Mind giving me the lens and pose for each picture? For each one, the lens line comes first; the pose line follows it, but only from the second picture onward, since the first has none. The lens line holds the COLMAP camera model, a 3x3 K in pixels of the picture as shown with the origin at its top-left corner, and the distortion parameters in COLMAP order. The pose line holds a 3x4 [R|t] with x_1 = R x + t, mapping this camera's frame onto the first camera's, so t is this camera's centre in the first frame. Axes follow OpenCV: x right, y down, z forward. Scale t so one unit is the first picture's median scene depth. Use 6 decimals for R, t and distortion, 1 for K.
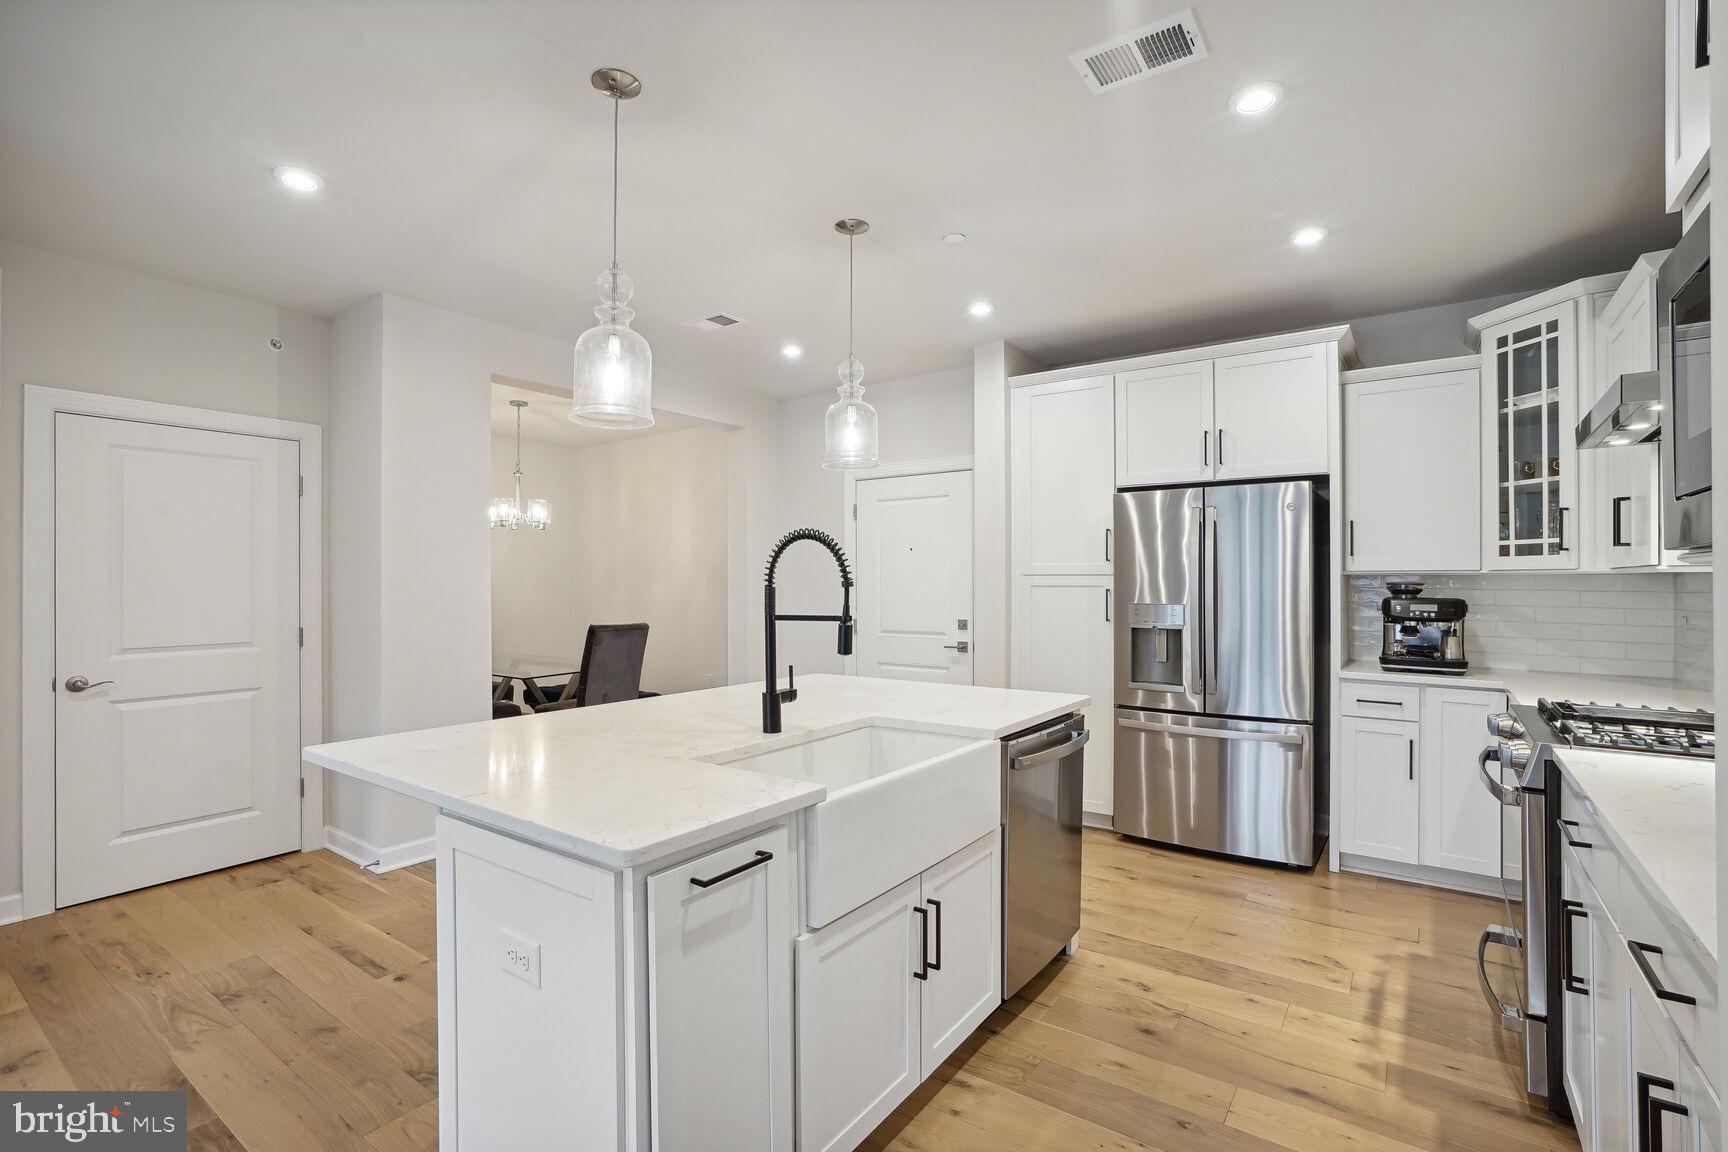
lens RADIAL K [[801.6, 0, 864.0], [0, 801.6, 576.0], [0, 0, 1]] dist [-0.024432, 0.000228]
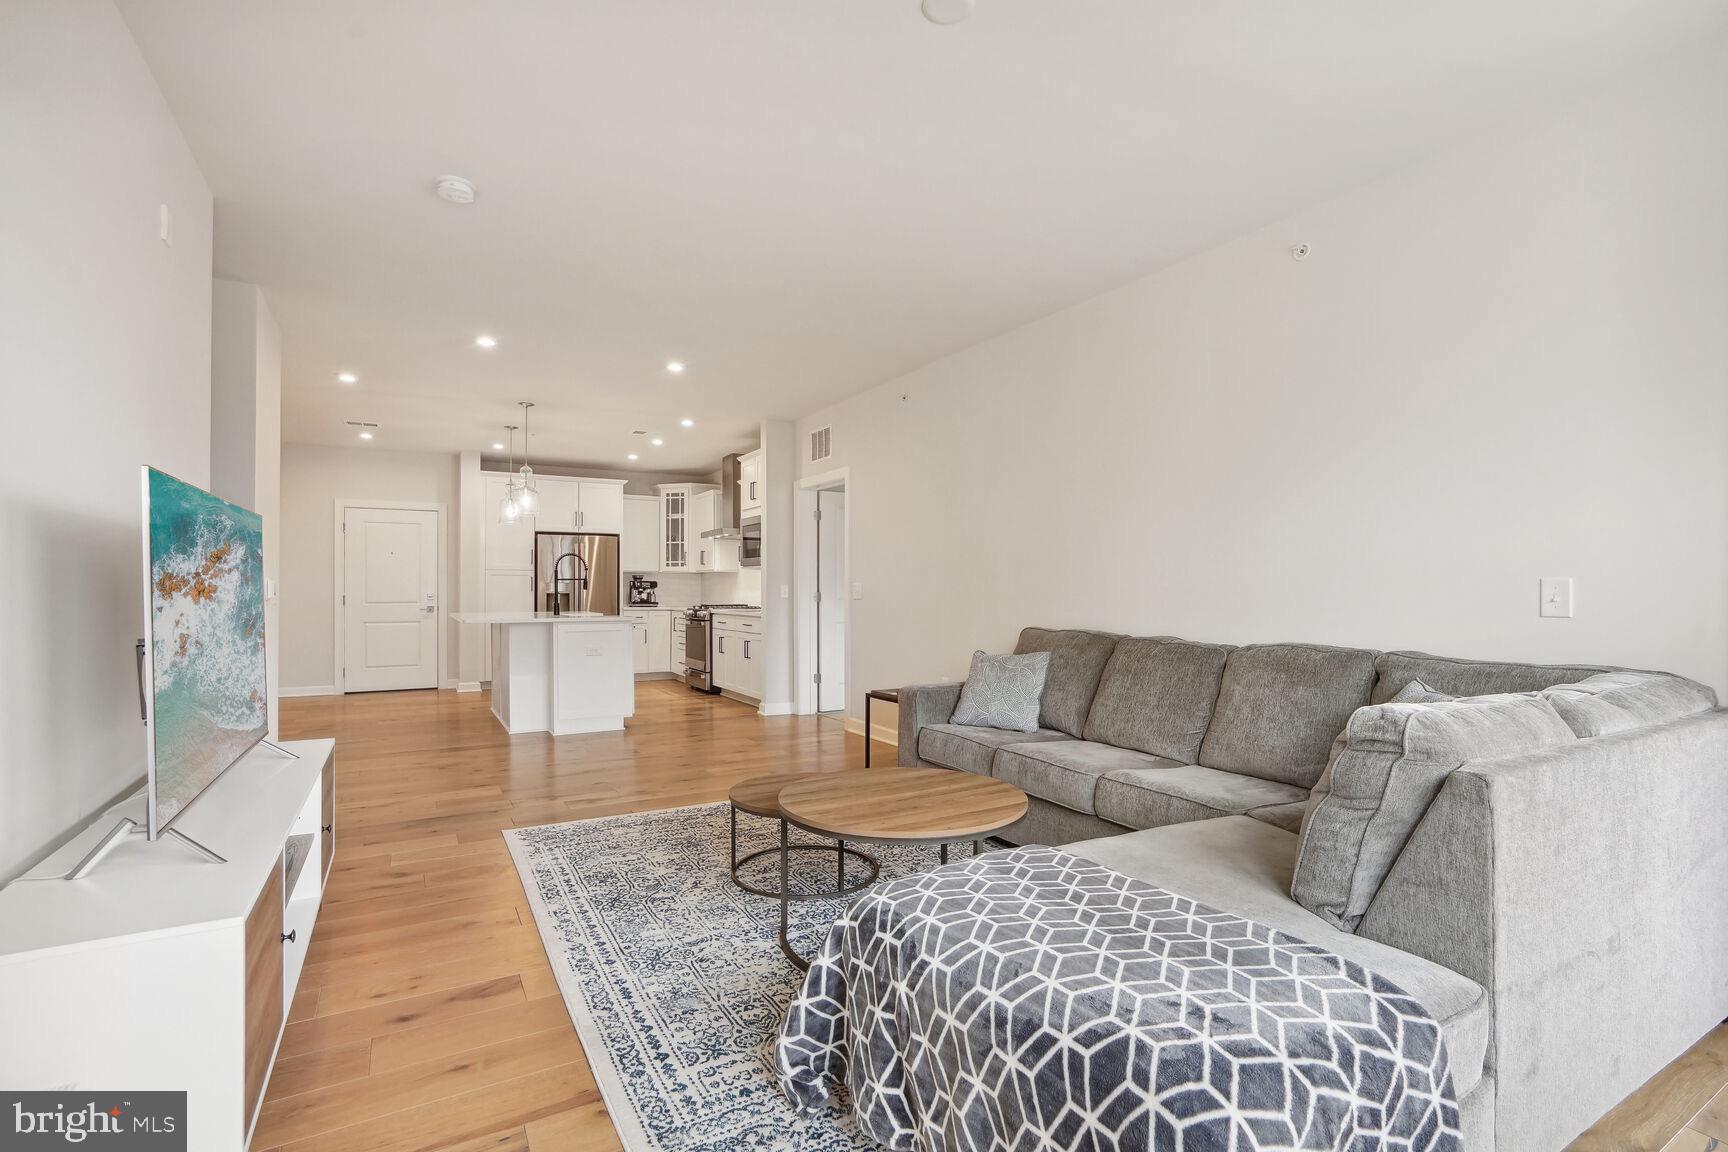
lens RADIAL K [[801.6, 0, 864.0], [0, 801.6, 576.0], [0, 0, 1]] dist [-0.024432, 0.000228]
pose [[0.418970, 0.015370, 0.907870, -1.731607], [-0.004746, 0.999880, -0.014737, 0.056167], [-0.907988, 0.001866, 0.418993, -1.010536]]
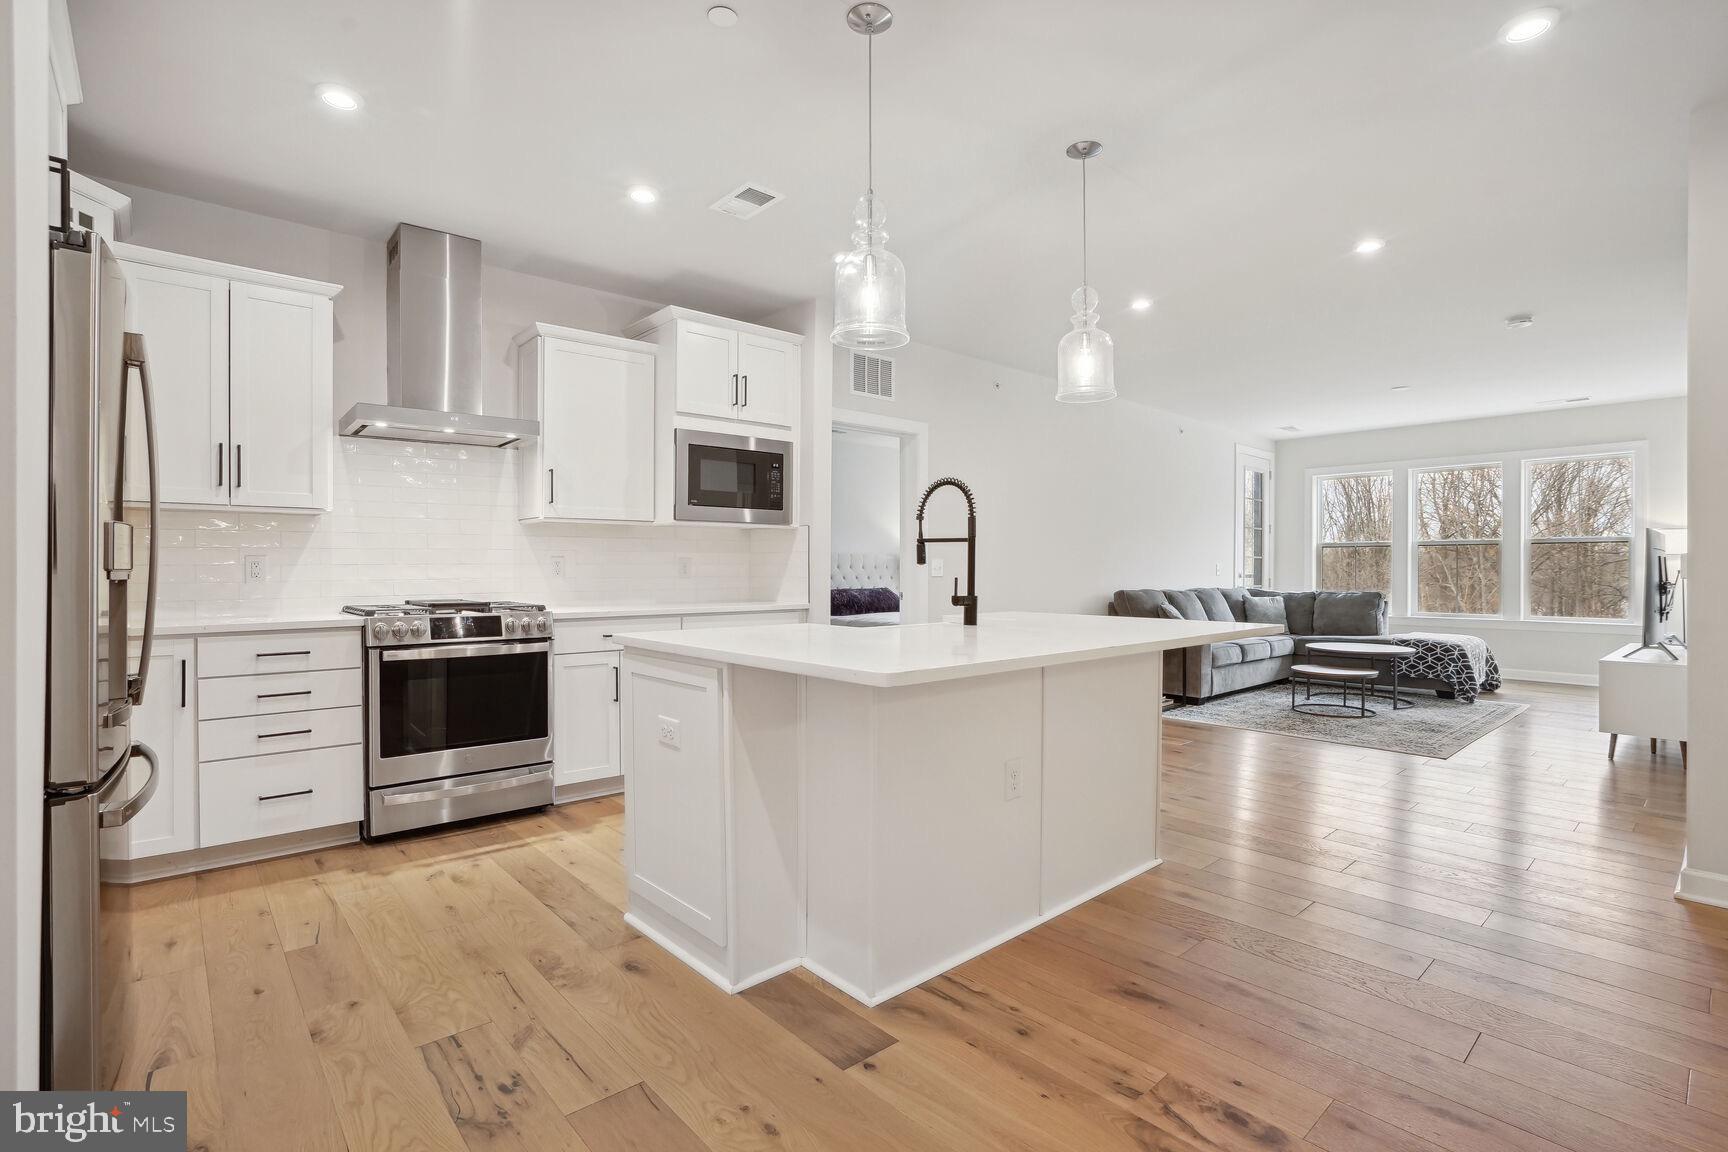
lens RADIAL K [[801.6, 0, 864.0], [0, 801.6, 576.0], [0, 0, 1]] dist [-0.024432, 0.000228]
pose [[-0.974580, -0.000774, 0.224038, -0.168363], [0.000889, 0.999973, 0.007324, 0.072946], [-0.224037, 0.007337, -0.974553, 1.640354]]
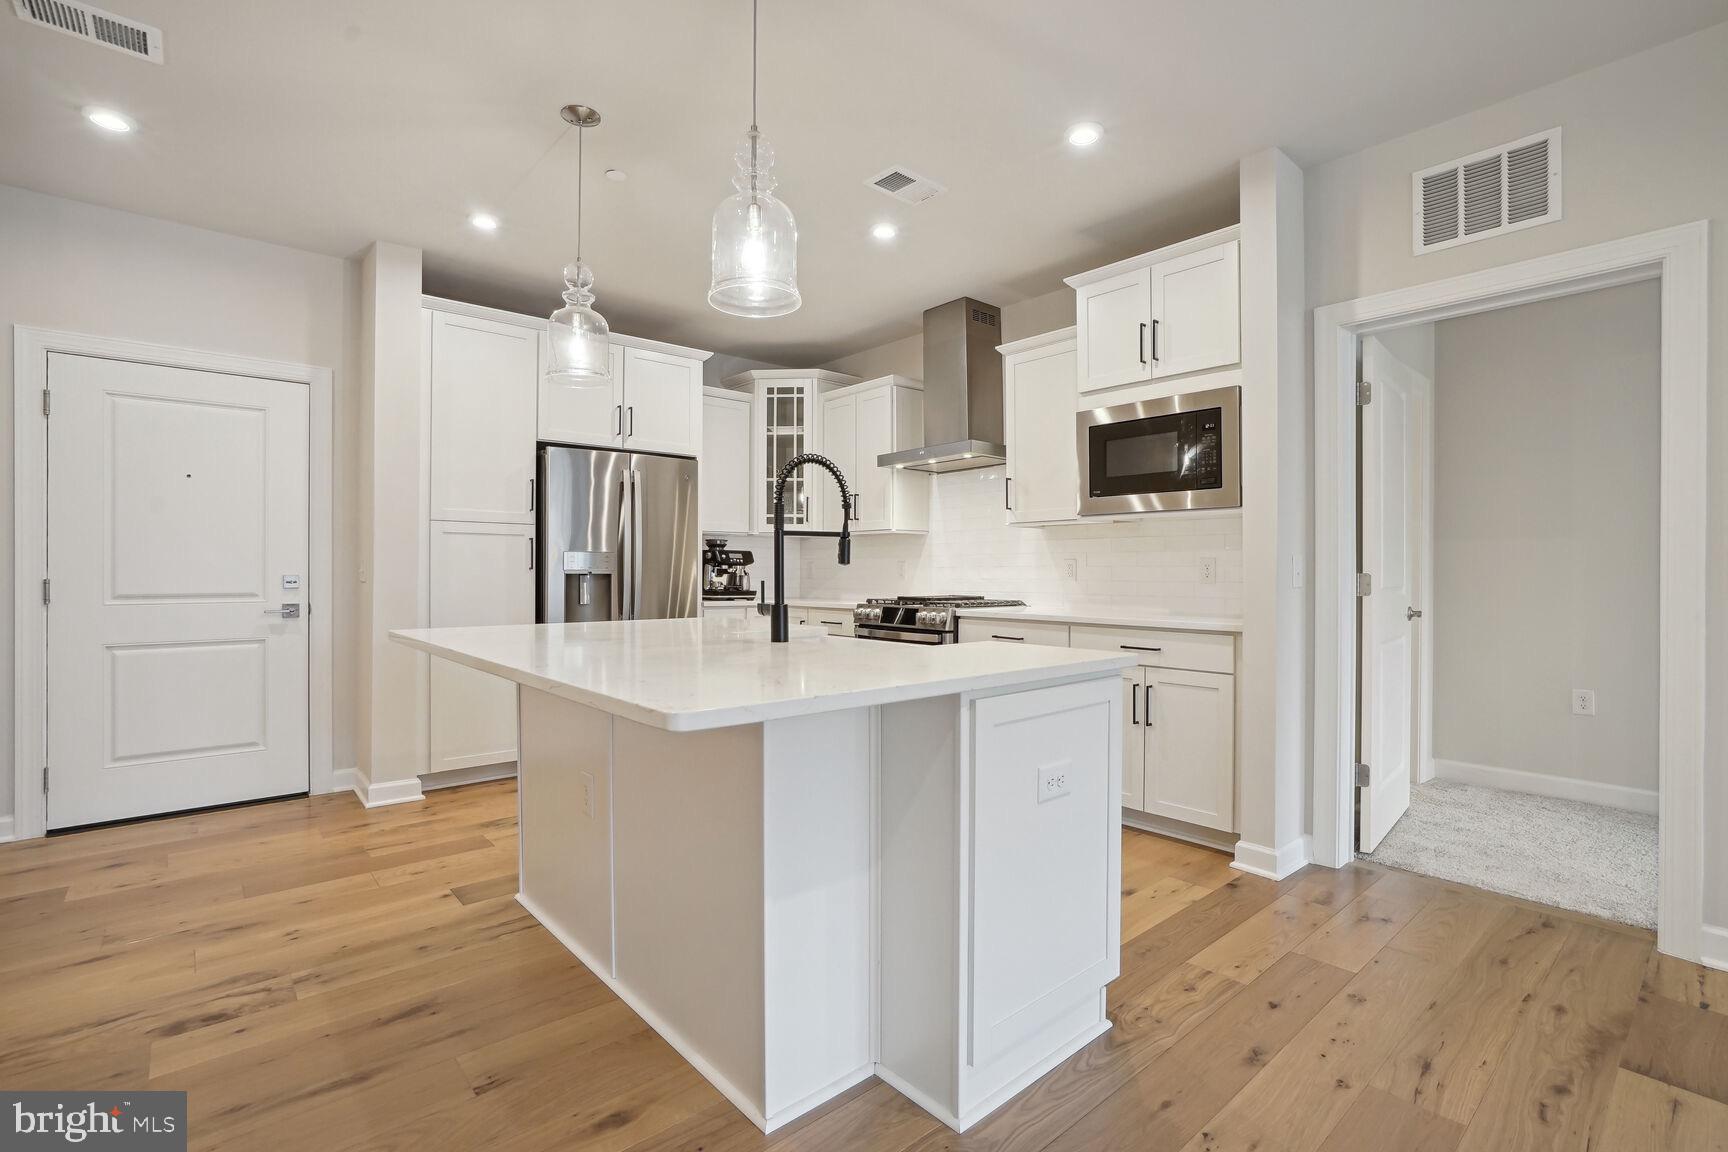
lens RADIAL K [[804.8, 0, 857.0], [0, 804.8, 561.8], [0, 0, 1]] dist [0.002733, 0.000976]
pose [[0.236074, 0.009056, 0.971693, -0.788984], [-0.007563, 0.999943, -0.007482, 0.068032], [-0.971706, -0.005582, 0.236129, 0.457539]]
